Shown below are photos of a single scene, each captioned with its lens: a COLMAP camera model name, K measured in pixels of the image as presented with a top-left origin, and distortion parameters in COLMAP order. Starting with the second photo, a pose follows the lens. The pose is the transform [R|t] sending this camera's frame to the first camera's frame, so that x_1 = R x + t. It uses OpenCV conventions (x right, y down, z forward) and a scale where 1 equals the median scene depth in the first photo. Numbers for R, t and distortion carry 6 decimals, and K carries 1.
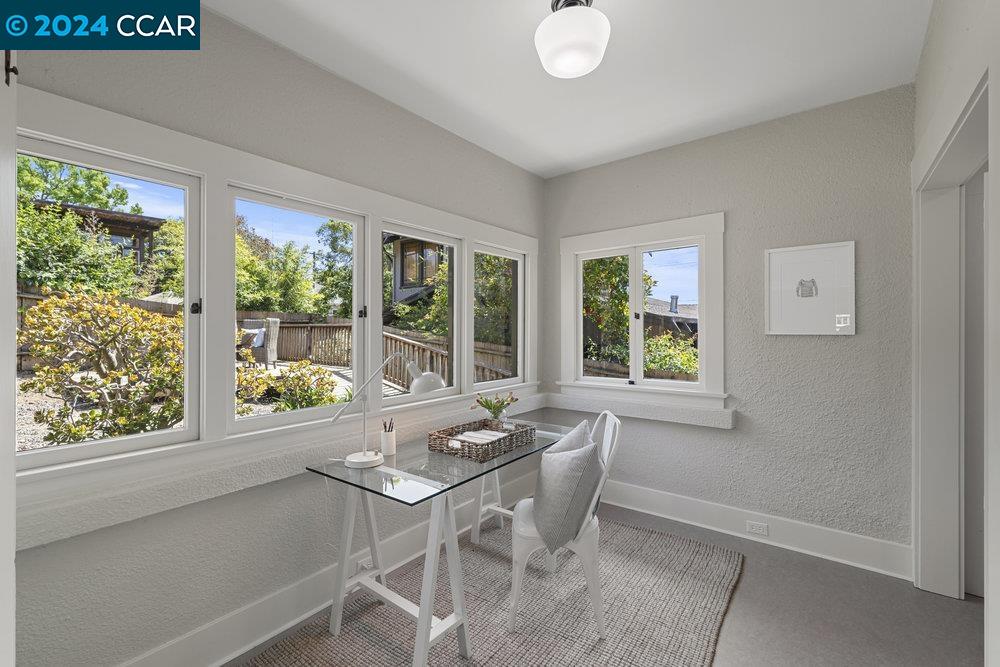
lens RADIAL K [[425.6, 0, 500.0], [0, 425.6, 333.5], [0, 0, 1]] dist [-0.000438, -0.000044]
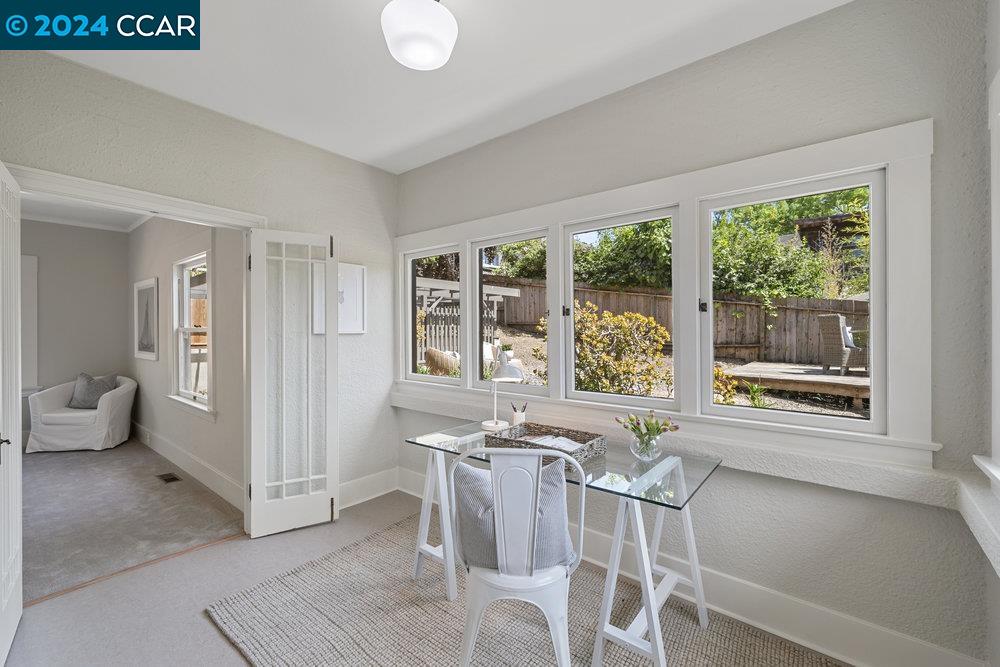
lens RADIAL K [[425.6, 0, 500.0], [0, 425.6, 333.5], [0, 0, 1]] dist [-0.000438, -0.000044]
pose [[-0.002913, 0.004532, -0.999985, 0.321656], [0.005500, 0.999975, 0.004516, -0.002079], [0.999981, -0.005486, -0.002938, 0.345488]]
